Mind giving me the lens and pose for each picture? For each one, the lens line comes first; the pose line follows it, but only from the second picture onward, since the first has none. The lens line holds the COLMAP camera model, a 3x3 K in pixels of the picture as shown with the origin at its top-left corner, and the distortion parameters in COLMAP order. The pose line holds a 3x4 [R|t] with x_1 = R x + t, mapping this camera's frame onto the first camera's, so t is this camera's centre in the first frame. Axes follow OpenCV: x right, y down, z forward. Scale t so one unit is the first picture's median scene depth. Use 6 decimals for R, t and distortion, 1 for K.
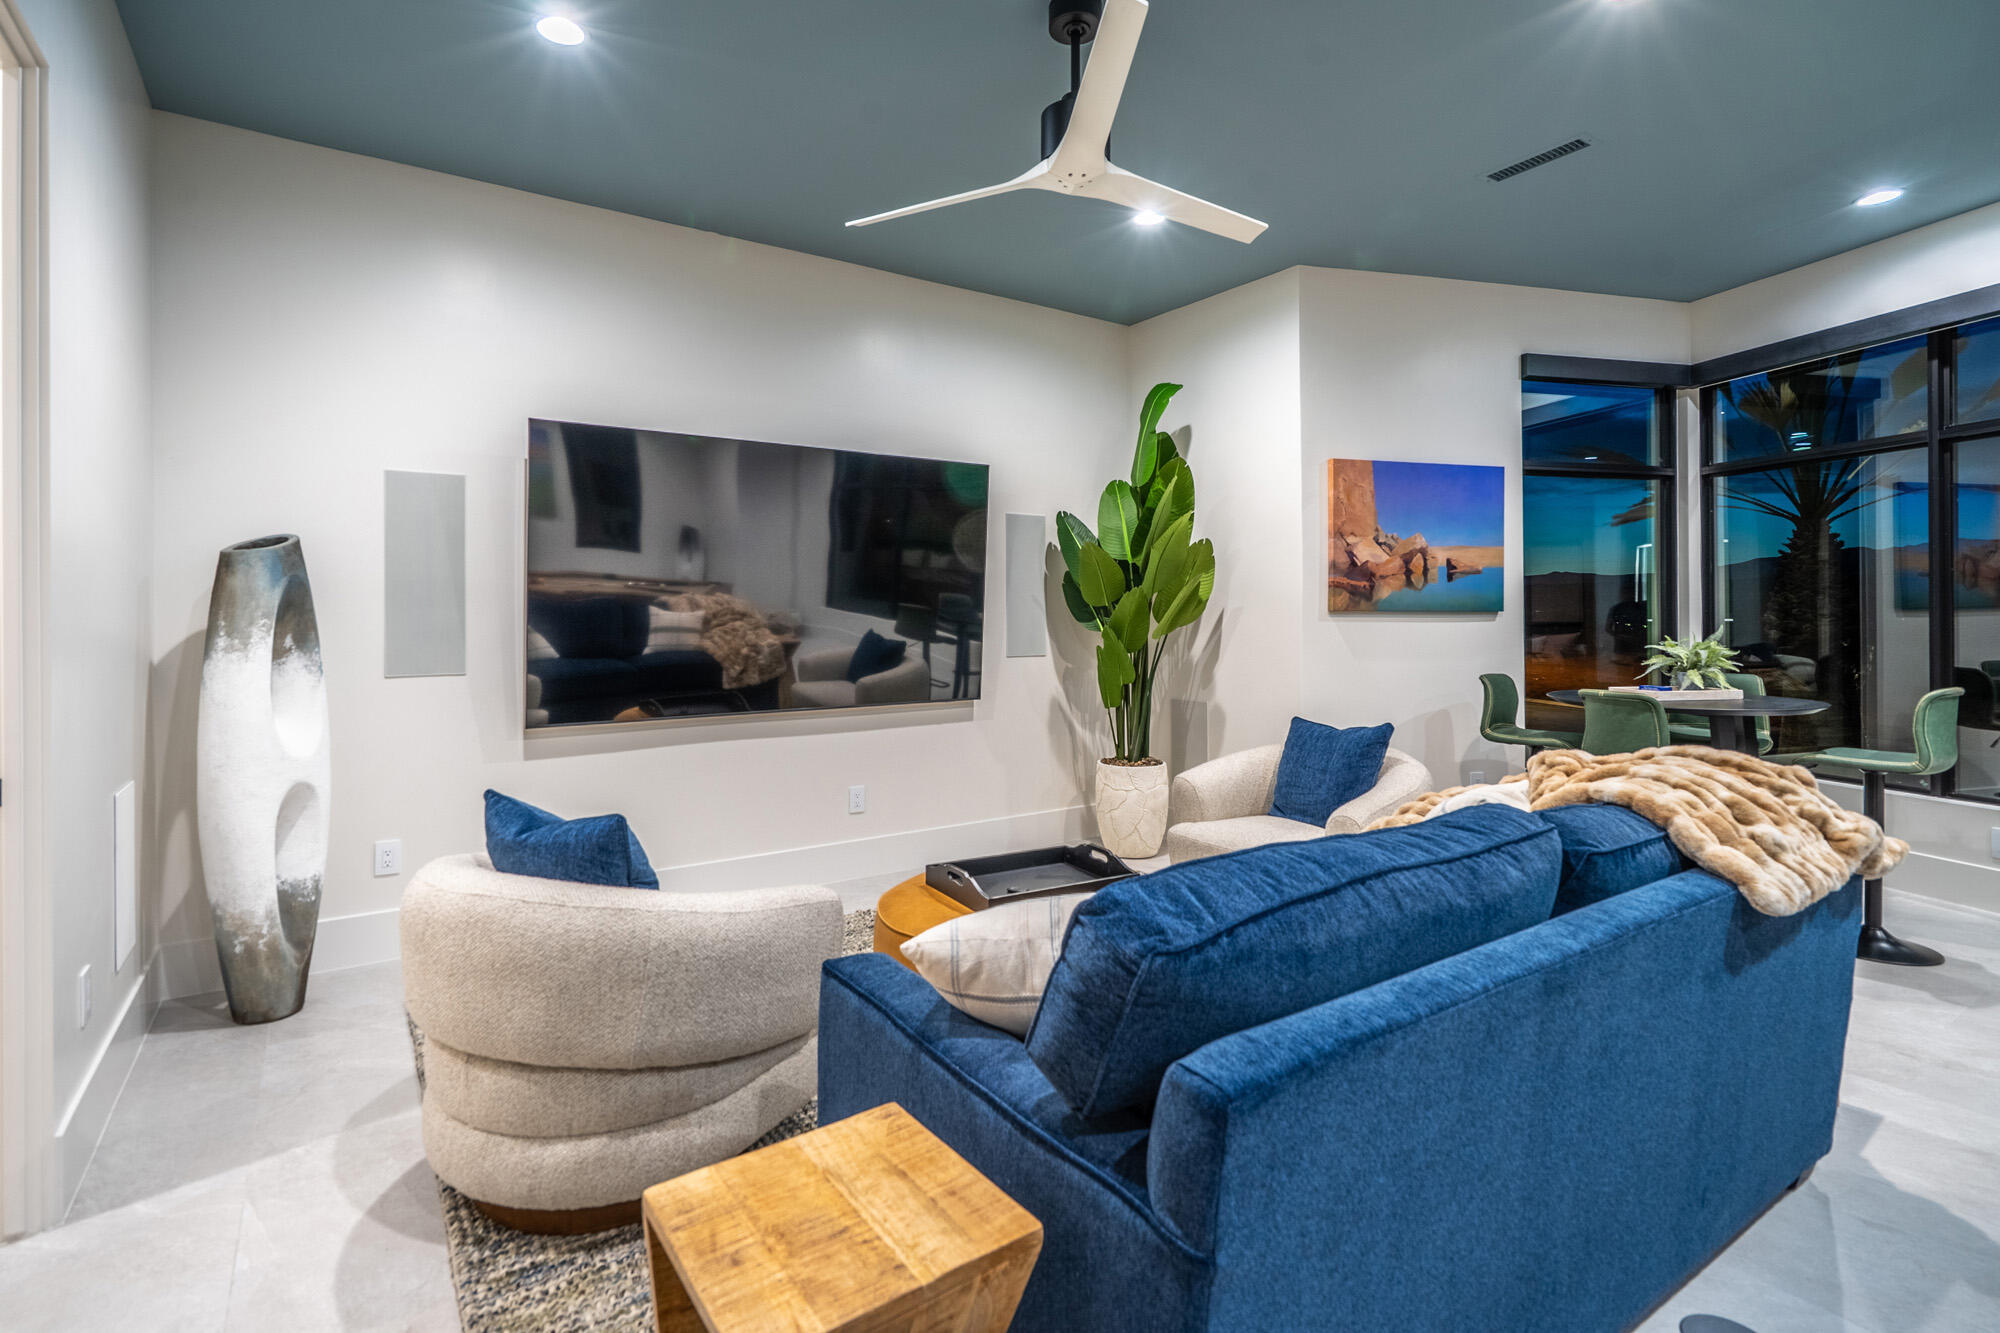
lens RADIAL K [[928.2, 0, 997.7], [0, 928.2, 621.5], [0, 0, 1]] dist [0.000262, 0.000245]
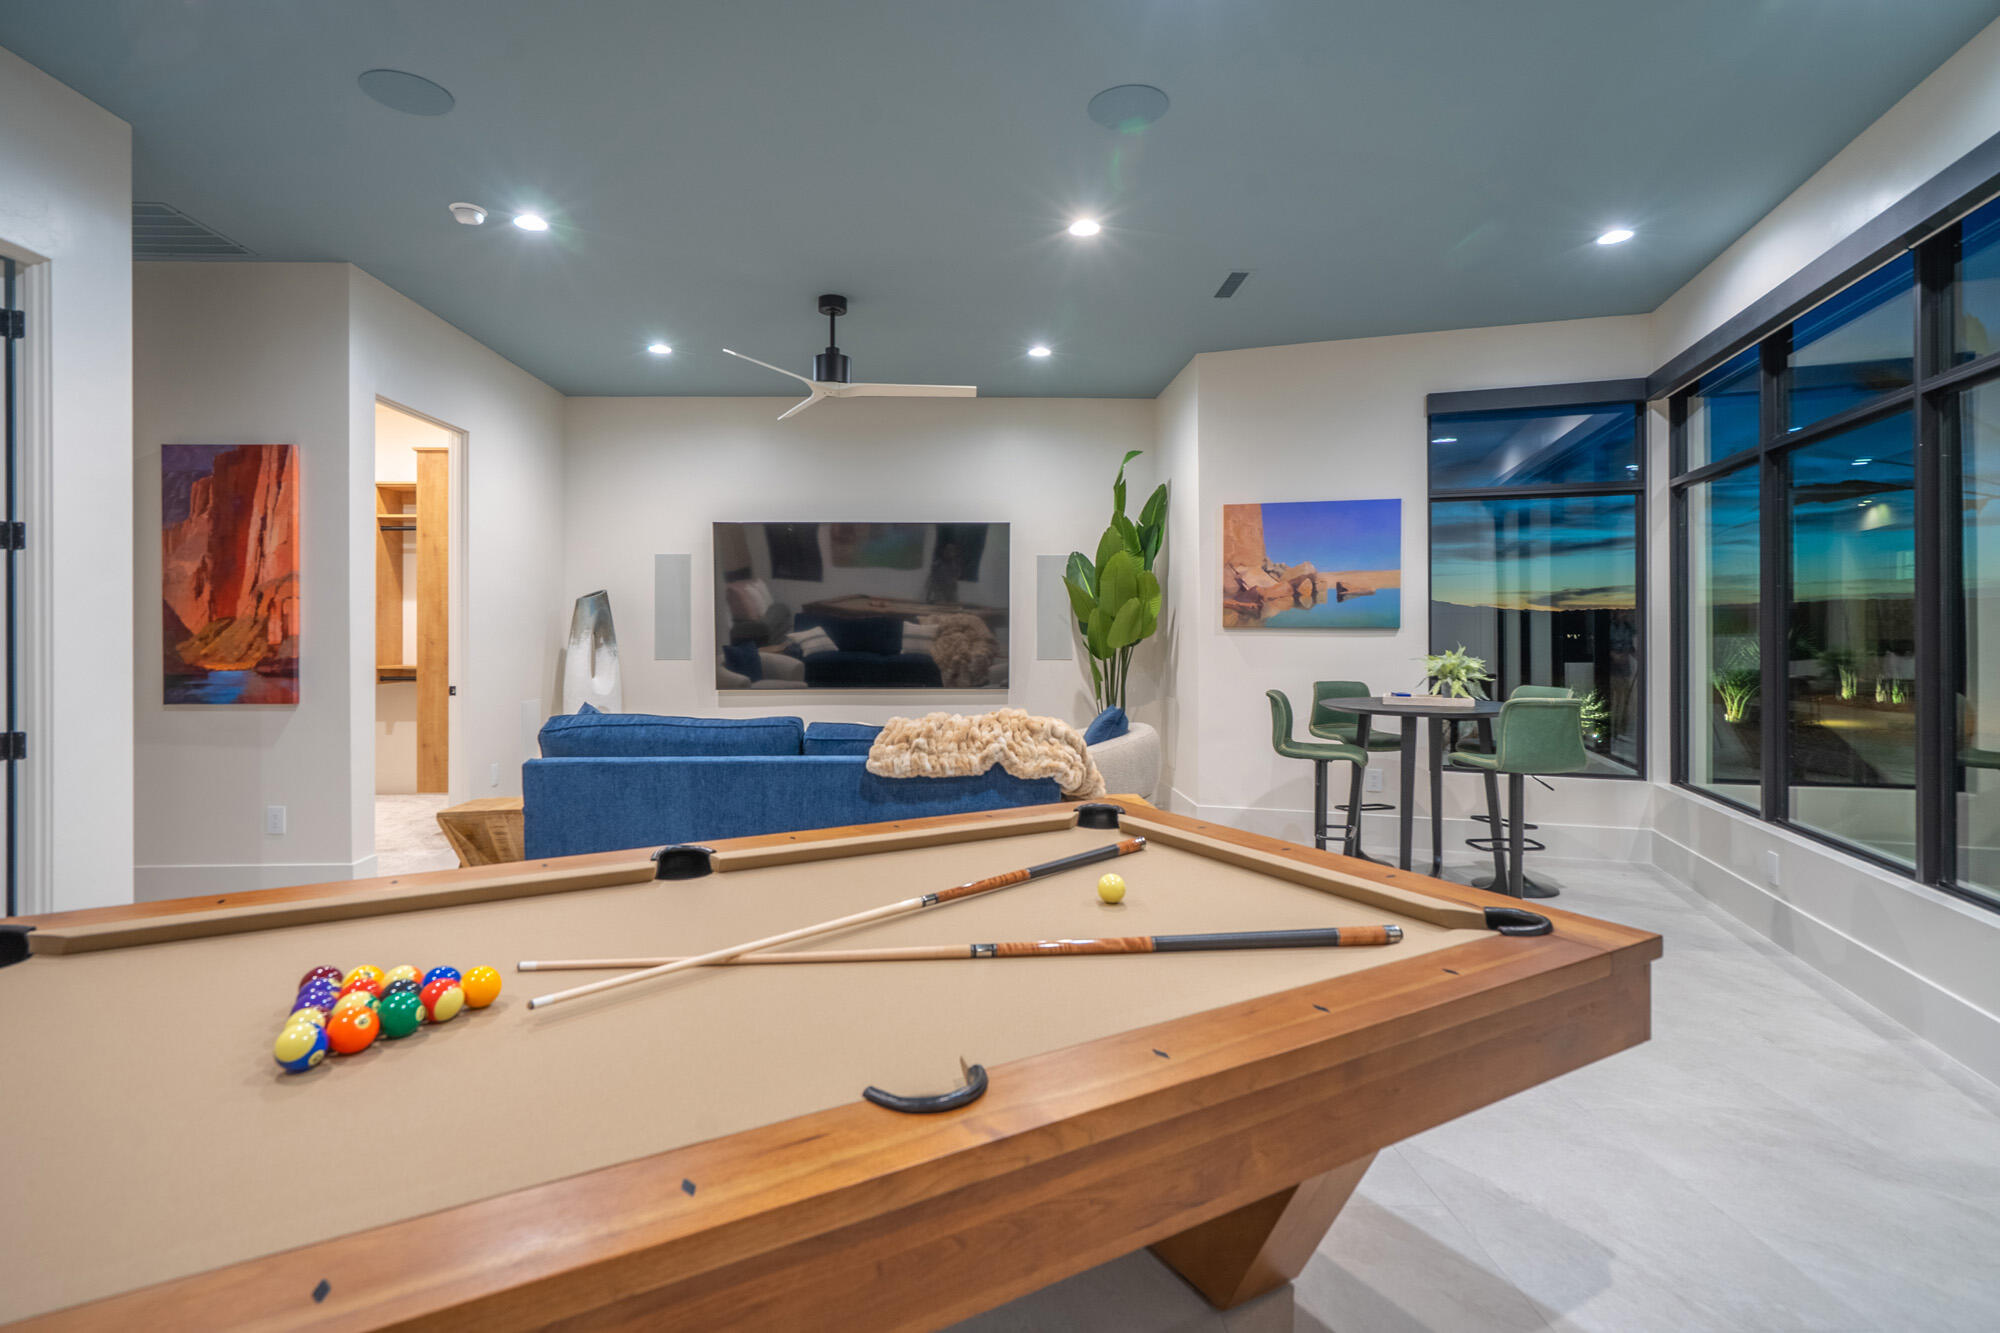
lens RADIAL K [[928.2, 0, 997.7], [0, 928.2, 621.5], [0, 0, 1]] dist [0.000262, 0.000245]
pose [[0.849745, 0.001190, -0.527193, 0.743814], [-0.006186, 0.999951, -0.007714, -0.007260], [0.527158, 0.009816, 0.849710, -0.211495]]
